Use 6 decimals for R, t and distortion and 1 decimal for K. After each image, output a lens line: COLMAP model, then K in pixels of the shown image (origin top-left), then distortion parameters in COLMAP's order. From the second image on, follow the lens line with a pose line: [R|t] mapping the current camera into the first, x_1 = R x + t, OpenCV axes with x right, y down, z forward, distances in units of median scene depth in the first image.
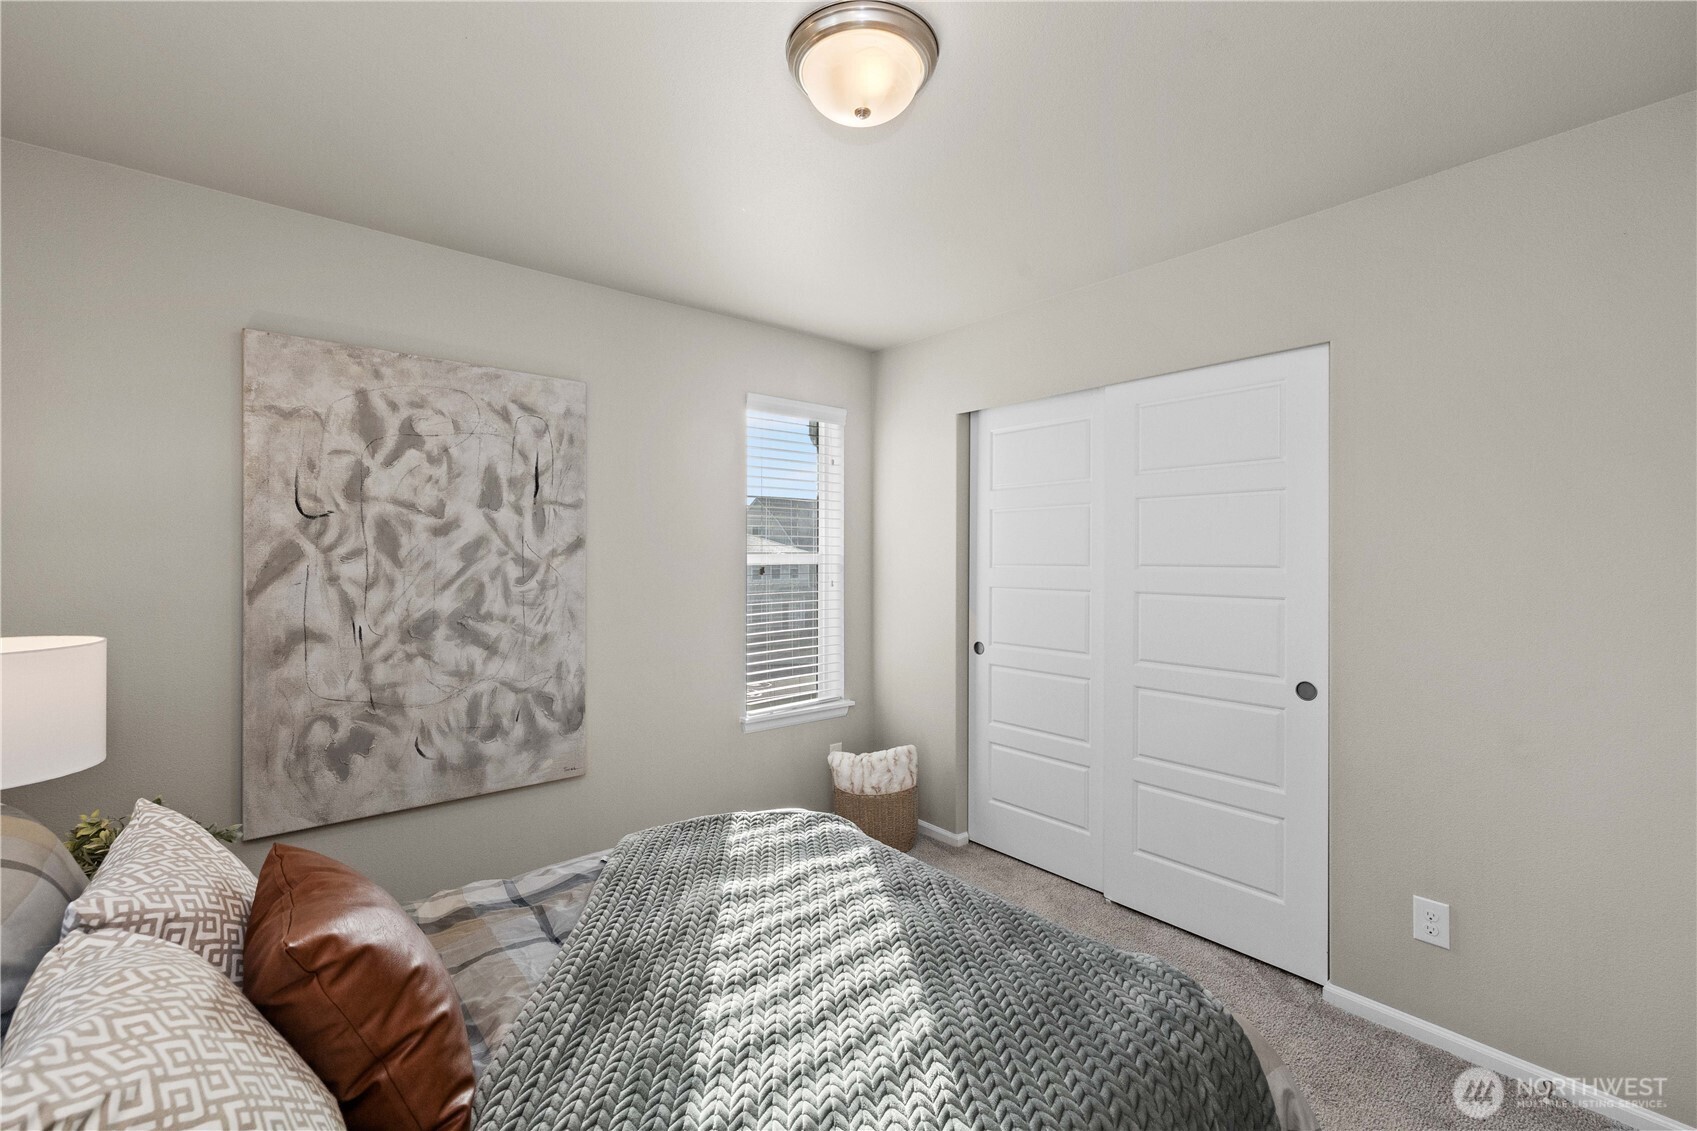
lens RADIAL K [[708.1, 0, 844.4], [0, 708.1, 559.7], [0, 0, 1]] dist [0.001335, -0.000281]
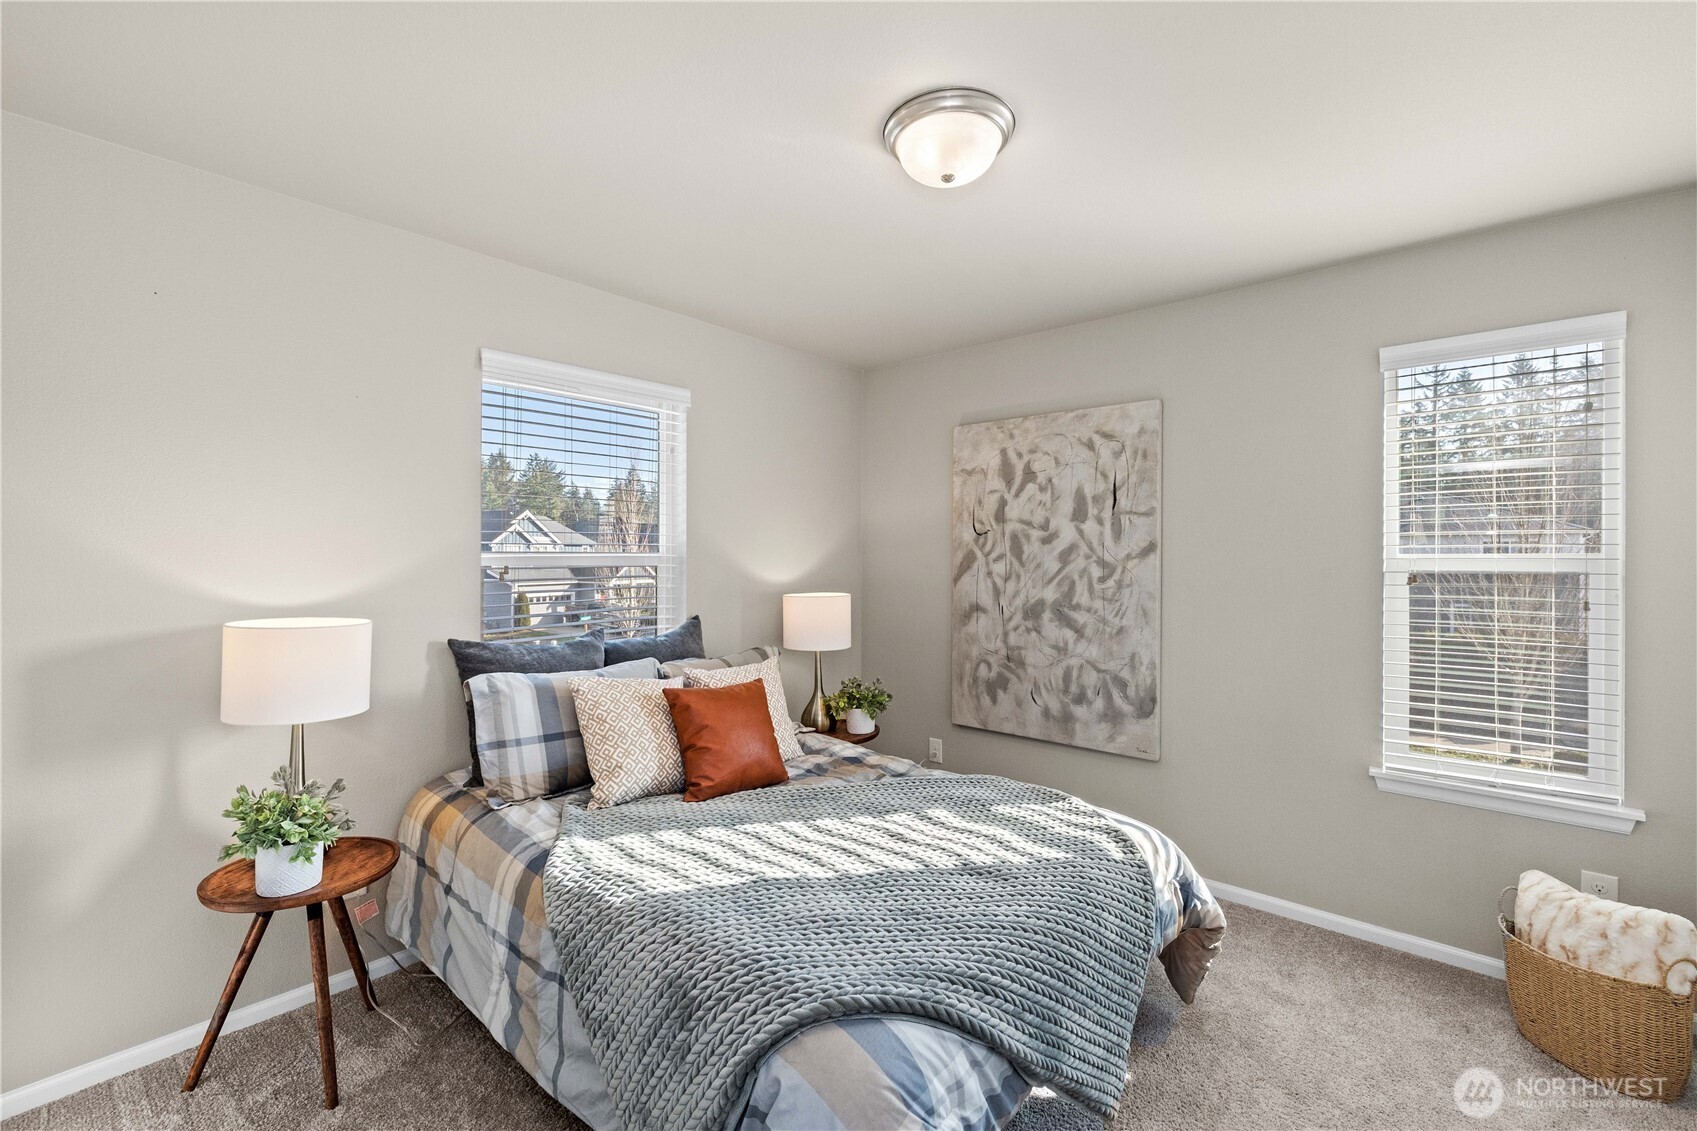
lens RADIAL K [[708.1, 0, 844.4], [0, 708.1, 559.7], [0, 0, 1]] dist [0.001335, -0.000281]
pose [[0.160650, 0.002037, -0.987009, 0.705950], [-0.009570, 0.999954, 0.000506, -0.000704], [0.986965, 0.009365, 0.160662, 0.398950]]
